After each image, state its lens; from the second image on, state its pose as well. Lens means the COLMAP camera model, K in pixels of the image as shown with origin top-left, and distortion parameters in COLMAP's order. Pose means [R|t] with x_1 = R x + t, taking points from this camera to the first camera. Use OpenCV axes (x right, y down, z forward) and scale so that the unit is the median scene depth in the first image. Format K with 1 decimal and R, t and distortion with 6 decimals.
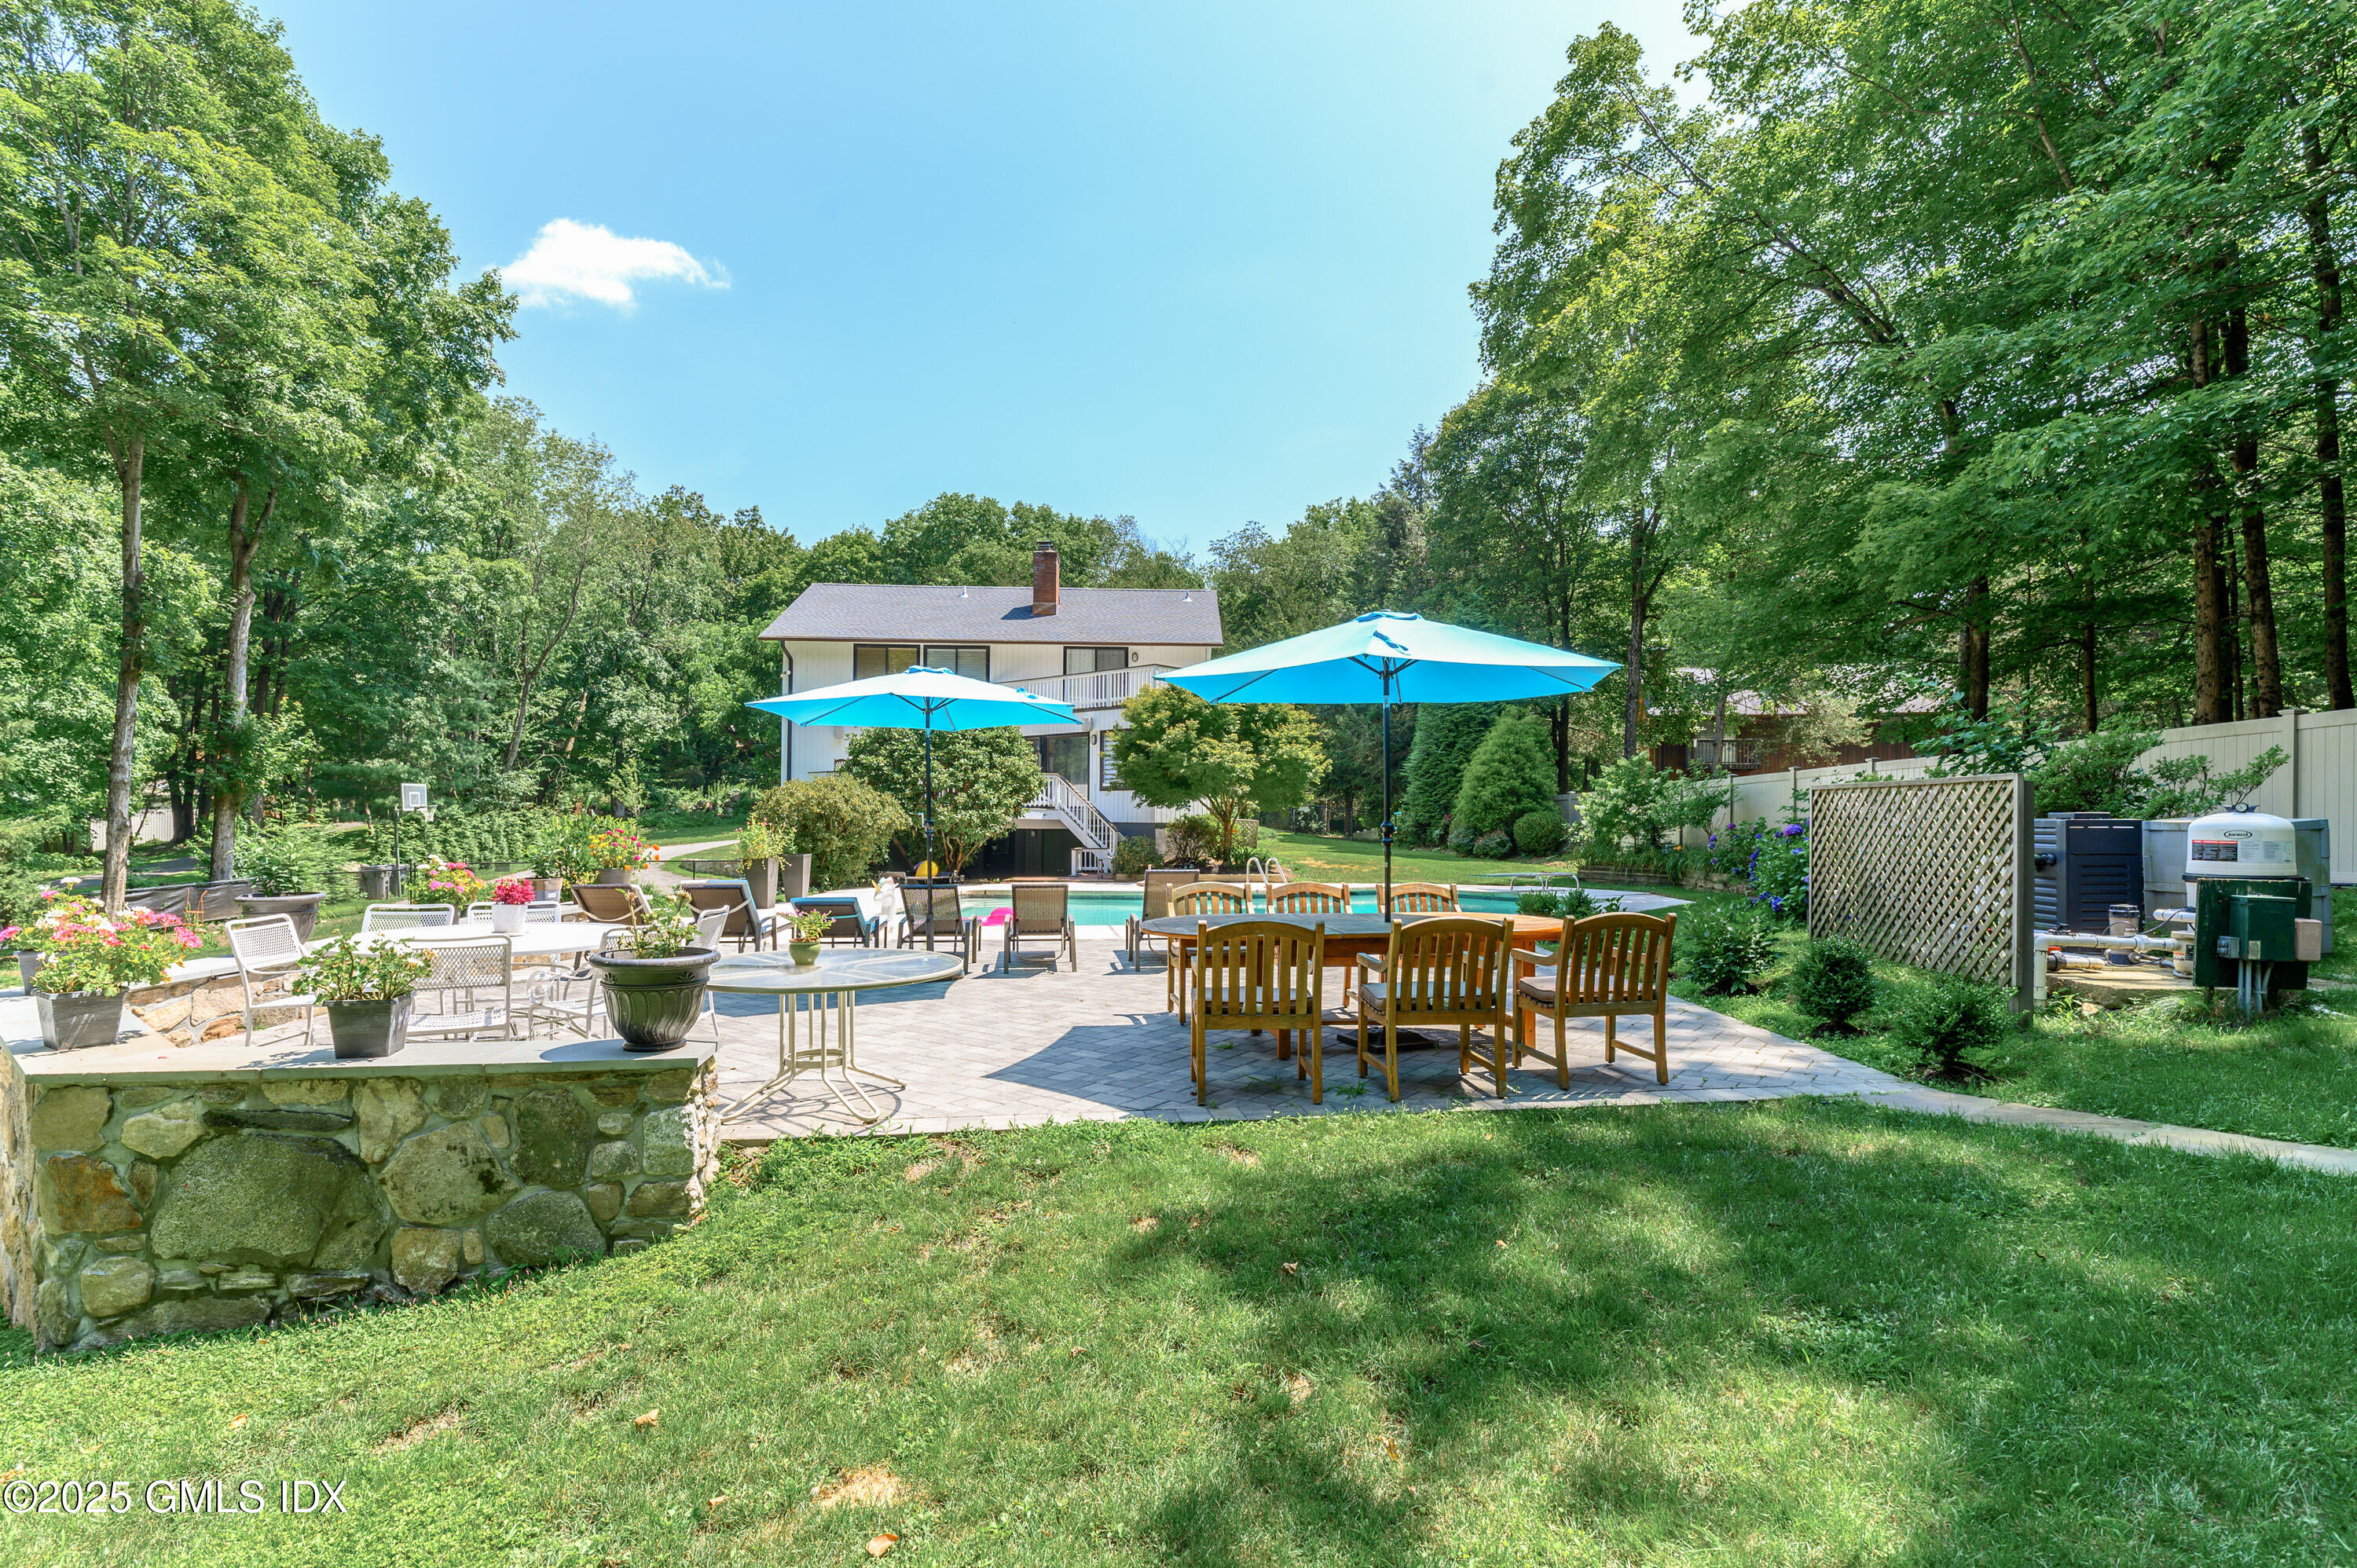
lens RADIAL K [[1167.4, 0, 1224.8], [0, 1167.4, 796.9], [0, 0, 1]] dist [0.000781, 0.000438]
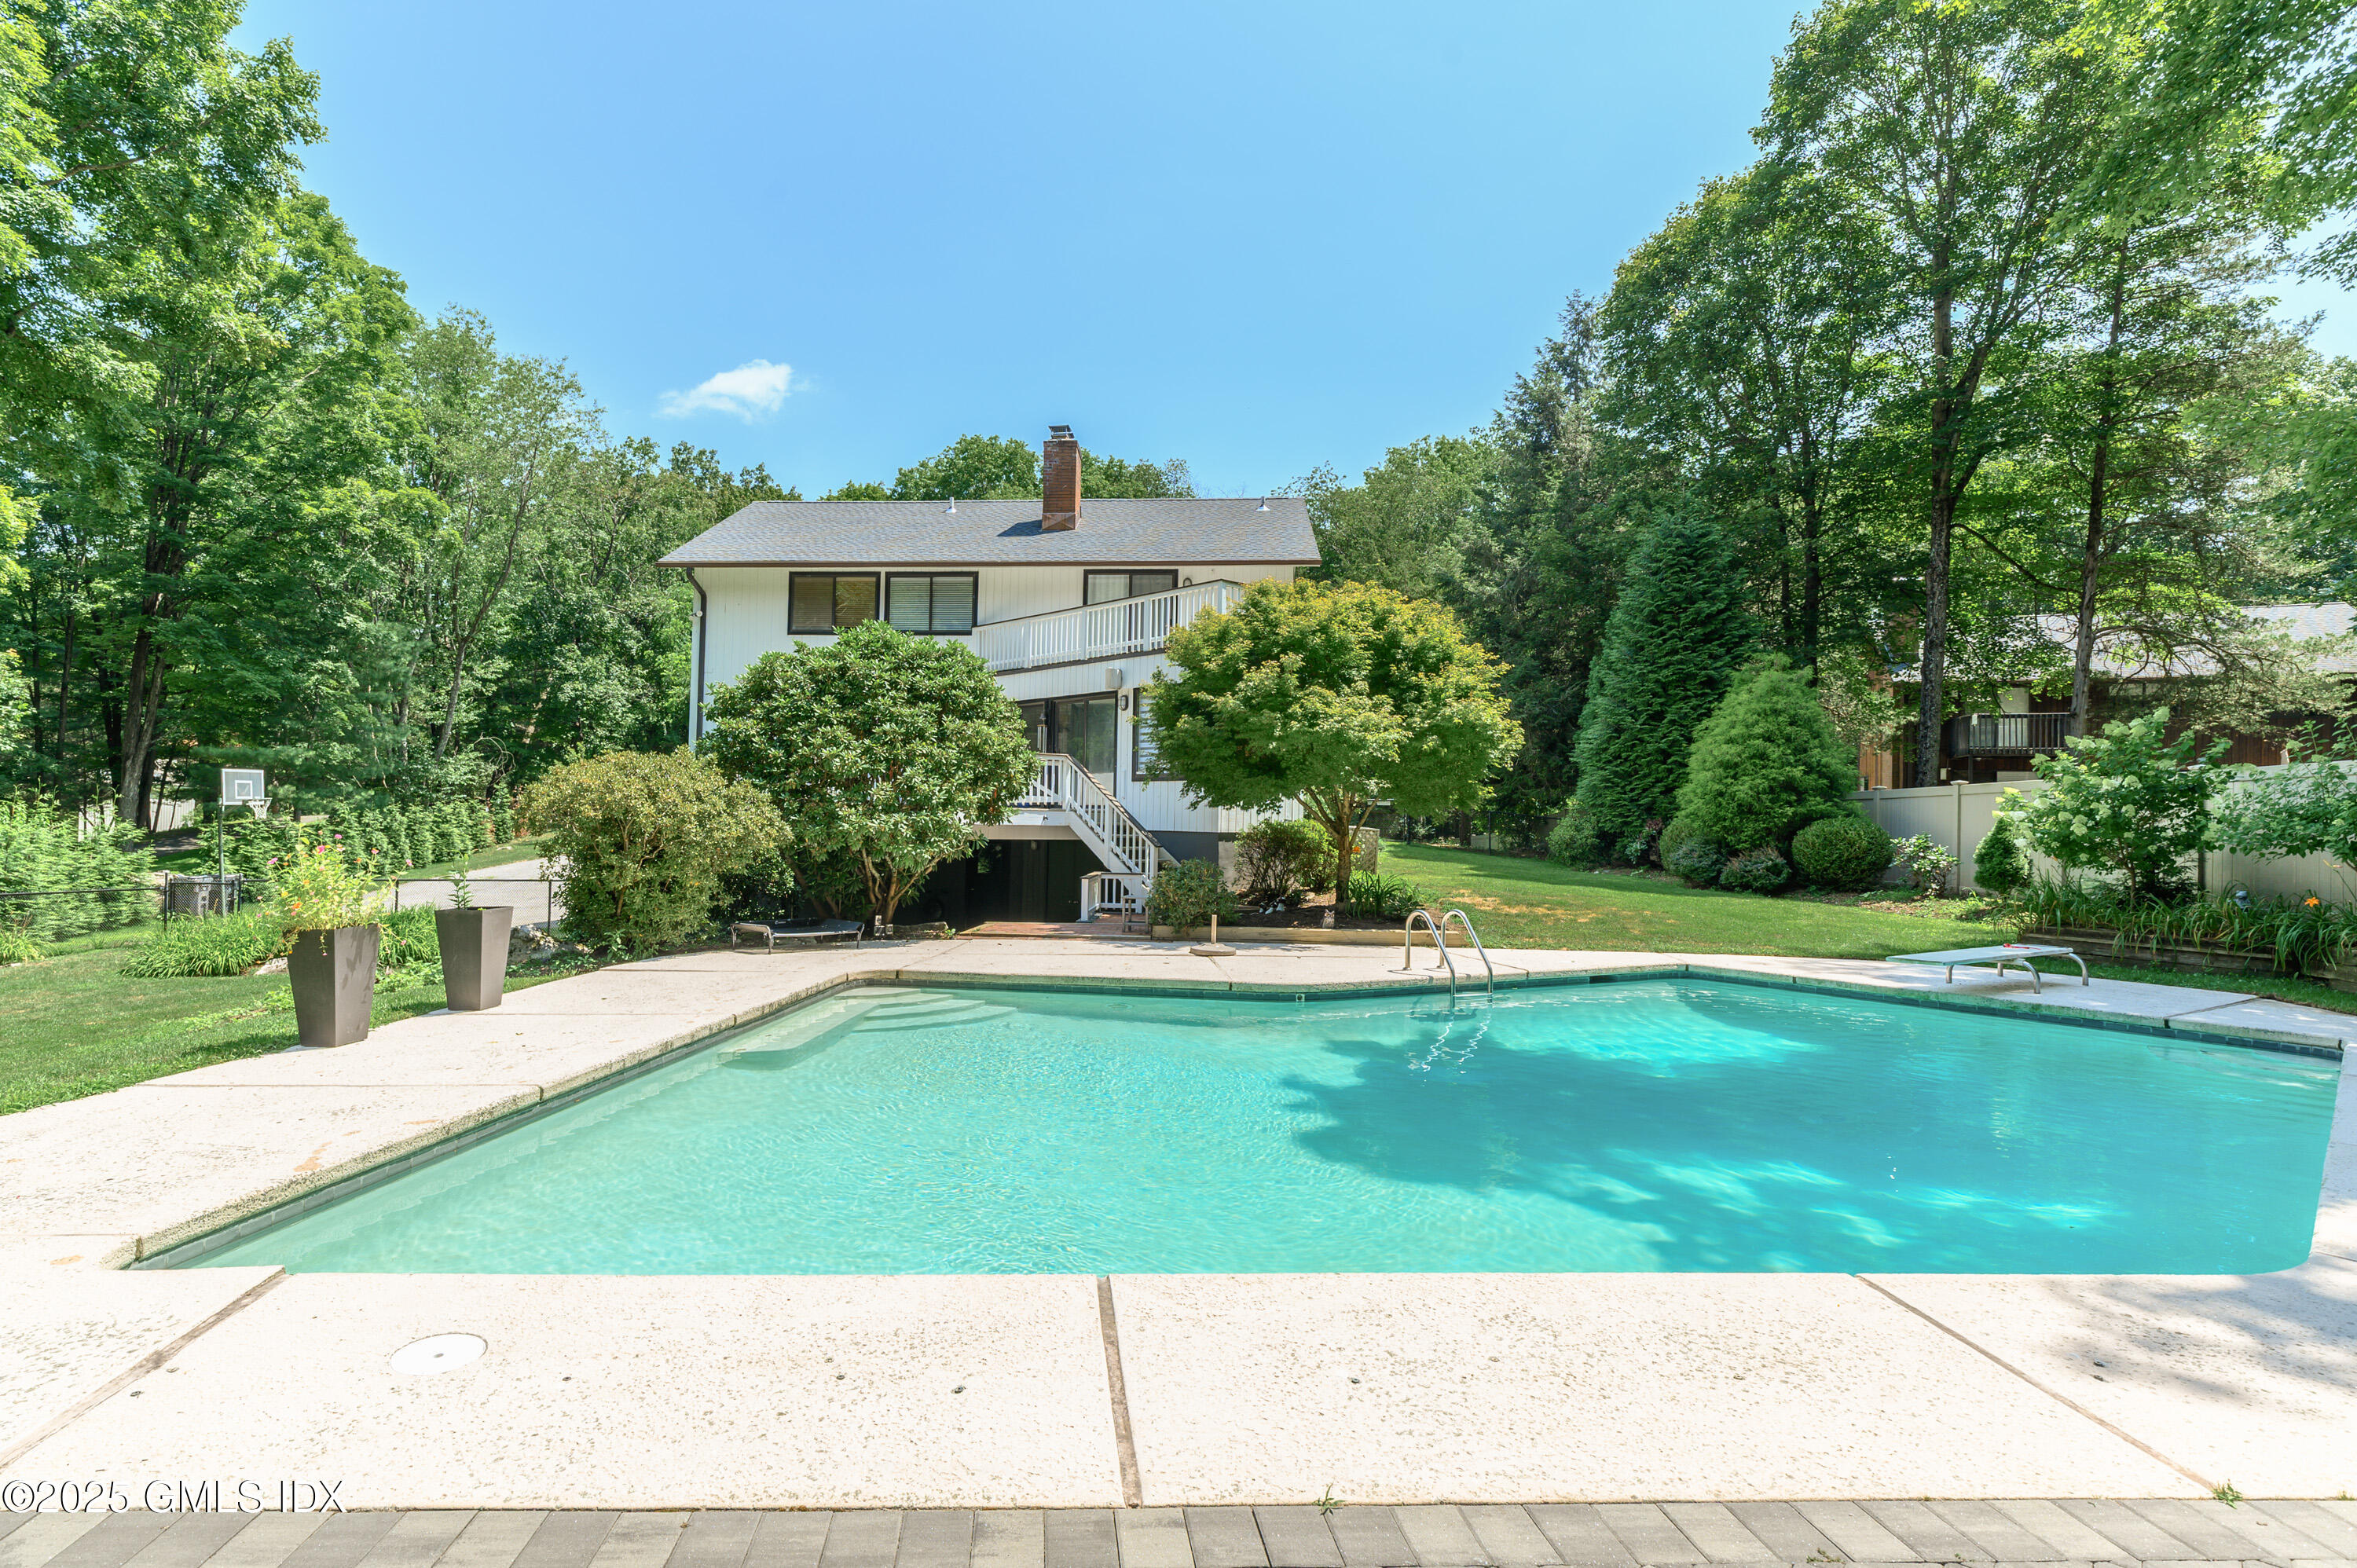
lens RADIAL K [[1198.7, 0, 1186.3], [0, 1198.7, 775.6], [0, 0, 1]] dist [0.002496, 0.001125]
pose [[0.997300, 0.004163, -0.073322, -0.030551], [-0.005103, 0.999907, -0.012636, -0.000133], [0.073263, 0.012976, 0.997228, 0.363438]]
